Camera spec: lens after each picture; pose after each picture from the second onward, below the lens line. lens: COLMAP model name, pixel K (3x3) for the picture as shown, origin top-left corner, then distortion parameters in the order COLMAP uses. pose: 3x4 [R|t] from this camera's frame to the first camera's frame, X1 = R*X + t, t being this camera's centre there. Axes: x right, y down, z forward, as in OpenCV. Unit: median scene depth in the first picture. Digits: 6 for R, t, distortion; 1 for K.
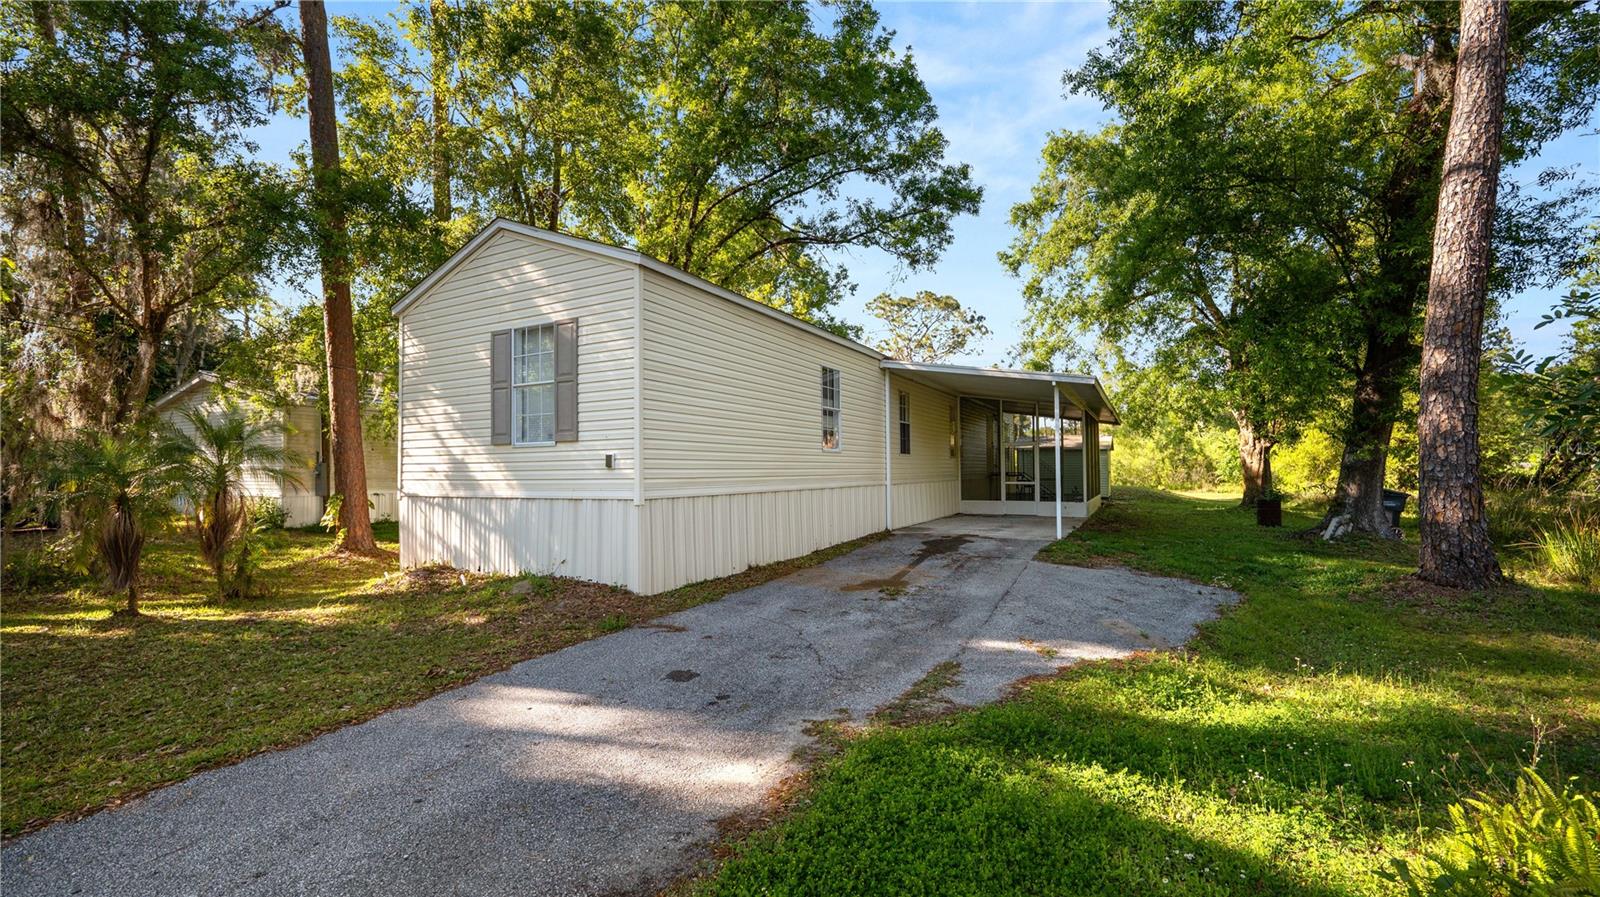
lens RADIAL K [[650.2, 0, 801.1], [0, 650.2, 460.2], [0, 0, 1]] dist [-0.008988, -0.000005]
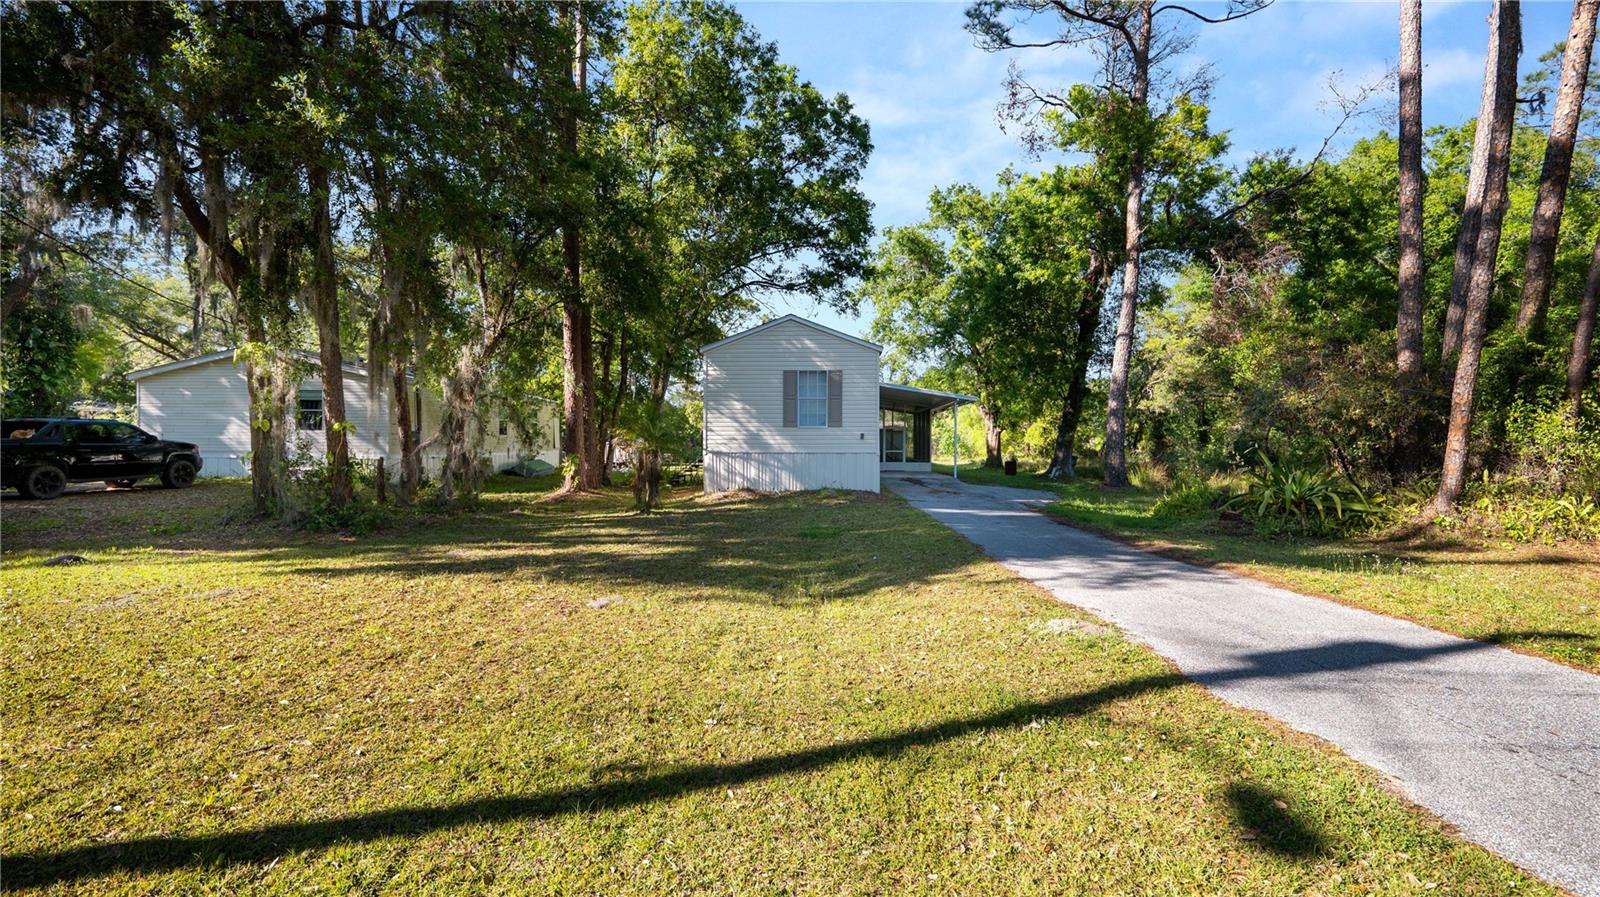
lens RADIAL K [[656.2, 0, 807.1], [0, 656.2, 445.9], [0, 0, 1]] dist [-0.001249, -0.000106]
pose [[0.896488, 0.010540, 0.442942, -0.602506], [-0.018302, 0.999745, 0.013252, 0.003492], [-0.442689, -0.019987, 0.896452, -0.394341]]
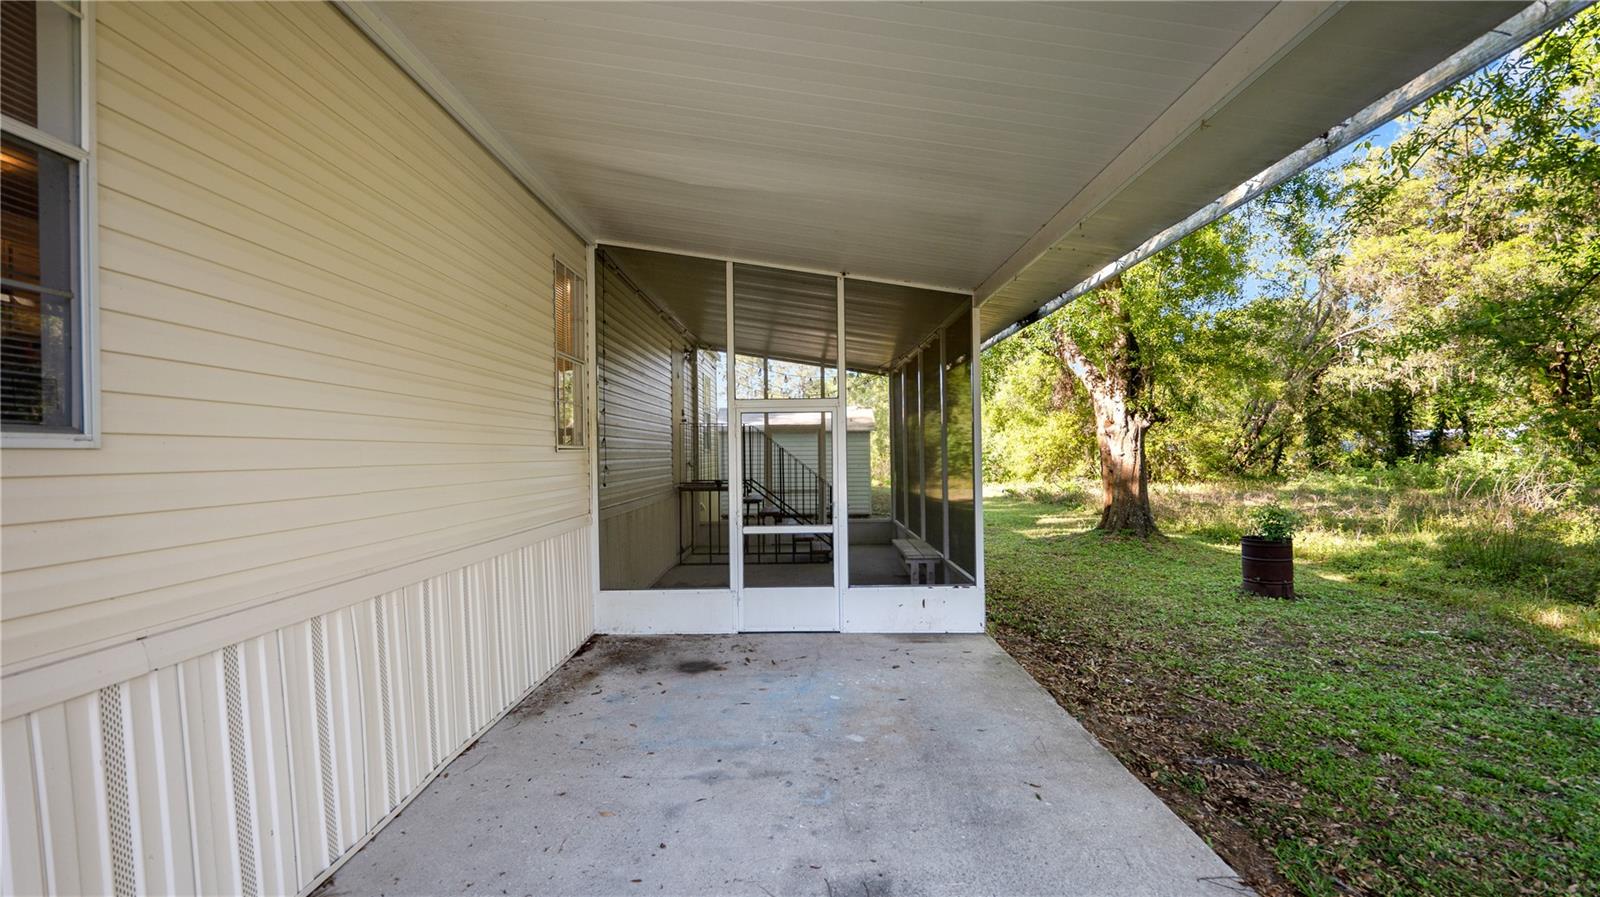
lens RADIAL K [[710.6, 0, 800.0], [0, 710.6, 448.5], [0, 0, 1]] dist [0.000108, -0.000001]
pose [[0.886687, 0.000542, 0.462370, 0.187662], [-0.004464, 0.999963, 0.007389, -0.006619], [-0.462349, -0.008616, 0.886656, 0.706242]]
